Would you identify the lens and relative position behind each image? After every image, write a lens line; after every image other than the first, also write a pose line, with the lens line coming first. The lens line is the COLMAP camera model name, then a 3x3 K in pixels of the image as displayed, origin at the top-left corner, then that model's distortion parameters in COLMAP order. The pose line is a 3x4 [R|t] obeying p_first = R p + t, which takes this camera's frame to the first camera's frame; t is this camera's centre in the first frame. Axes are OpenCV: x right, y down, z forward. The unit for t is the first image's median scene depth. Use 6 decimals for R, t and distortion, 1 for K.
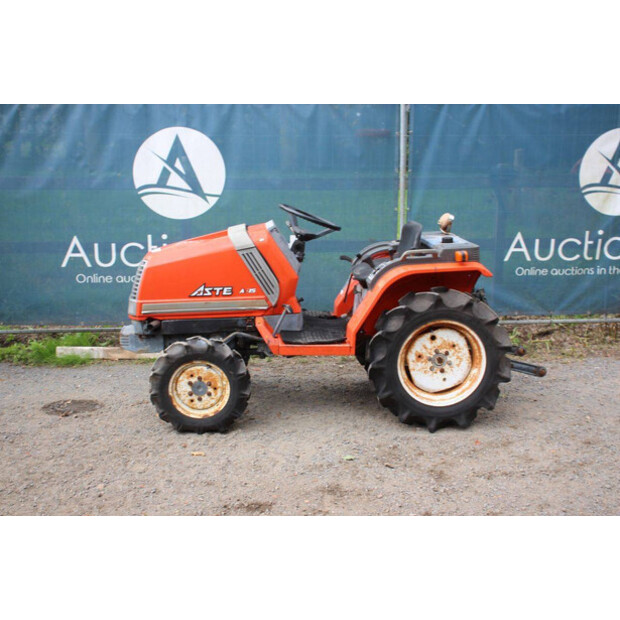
lens RADIAL K [[796.8, 0, 308.0], [0, 796.8, 310.5], [0, 0, 1]] dist [0.020372, 0.047853]
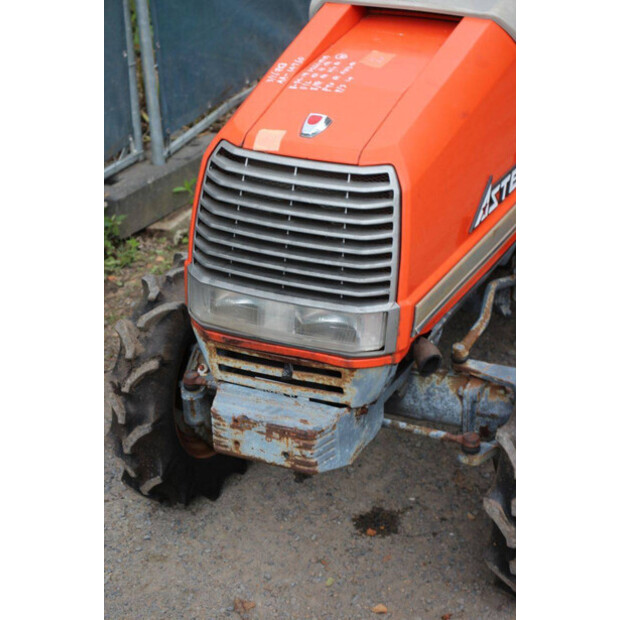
lens RADIAL K [[1454.4, 0, 311.7], [0, 1454.4, 307.1], [0, 0, 1]] dist [0.405467, 0.573277]
pose [[0.509709, -0.376253, 0.773712, -0.661684], [0.203106, 0.926507, 0.316754, -0.193306], [-0.836029, -0.004307, 0.548668, 0.726281]]
